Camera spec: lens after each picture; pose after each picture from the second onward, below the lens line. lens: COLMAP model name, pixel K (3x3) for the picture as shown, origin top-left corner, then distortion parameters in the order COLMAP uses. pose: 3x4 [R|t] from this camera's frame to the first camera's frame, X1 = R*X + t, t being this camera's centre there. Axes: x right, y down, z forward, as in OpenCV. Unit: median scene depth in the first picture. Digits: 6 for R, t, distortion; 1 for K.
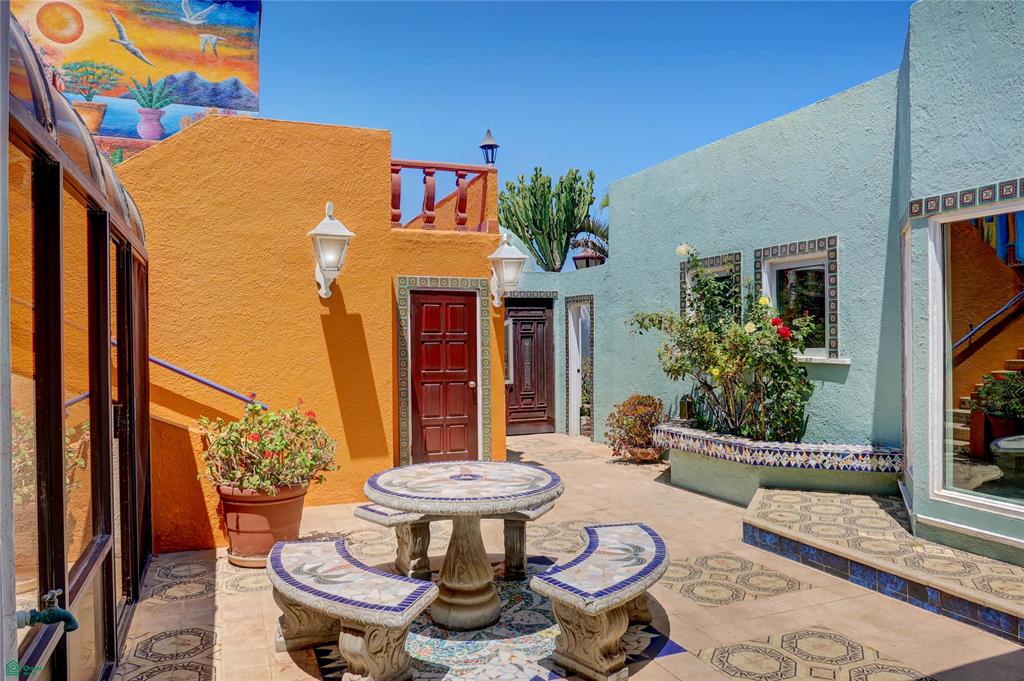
lens RADIAL K [[715.9, 0, 510.5], [0, 715.9, 339.6], [0, 0, 1]] dist [-0.020405, 0.003217]
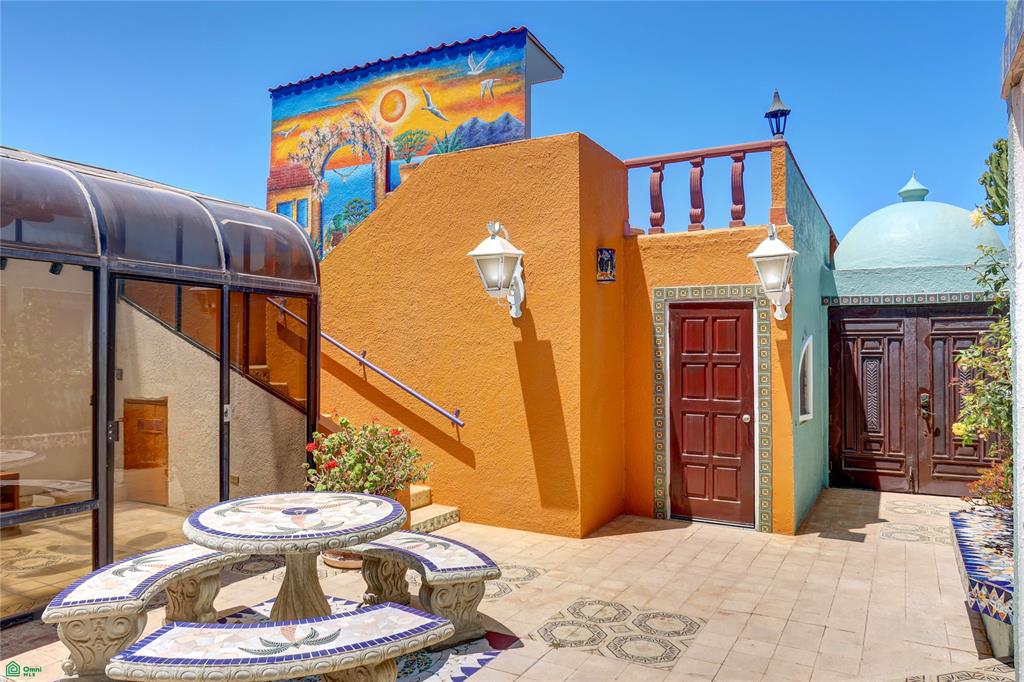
lens RADIAL K [[715.9, 0, 506.7], [0, 715.9, 342.9], [0, 0, 1]] dist [-0.020405, 0.003217]
pose [[0.630435, -0.003031, -0.776237, 0.459498], [-0.009312, 0.999891, -0.011466, -0.011230], [0.776187, 0.014457, 0.630338, 0.344241]]
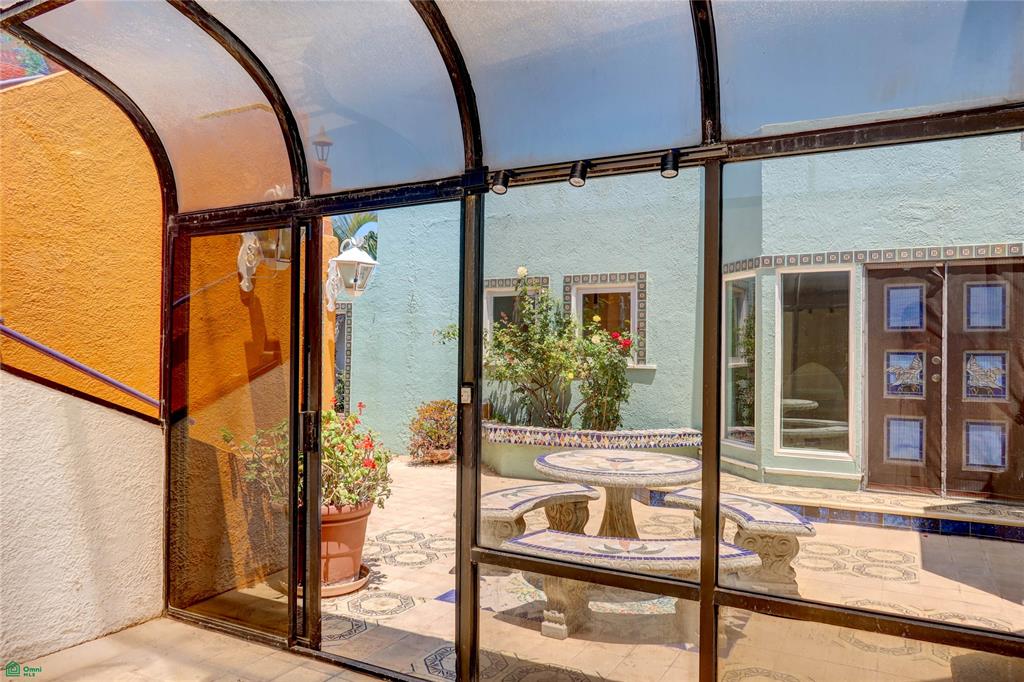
lens RADIAL K [[715.9, 0, 515.1], [0, 715.9, 345.4], [0, 0, 1]] dist [-0.020405, 0.003217]
pose [[0.771262, 0.021901, 0.636140, -0.516287], [-0.013108, 0.999742, -0.018527, 0.016871], [-0.636382, 0.005950, 0.771351, 0.119824]]
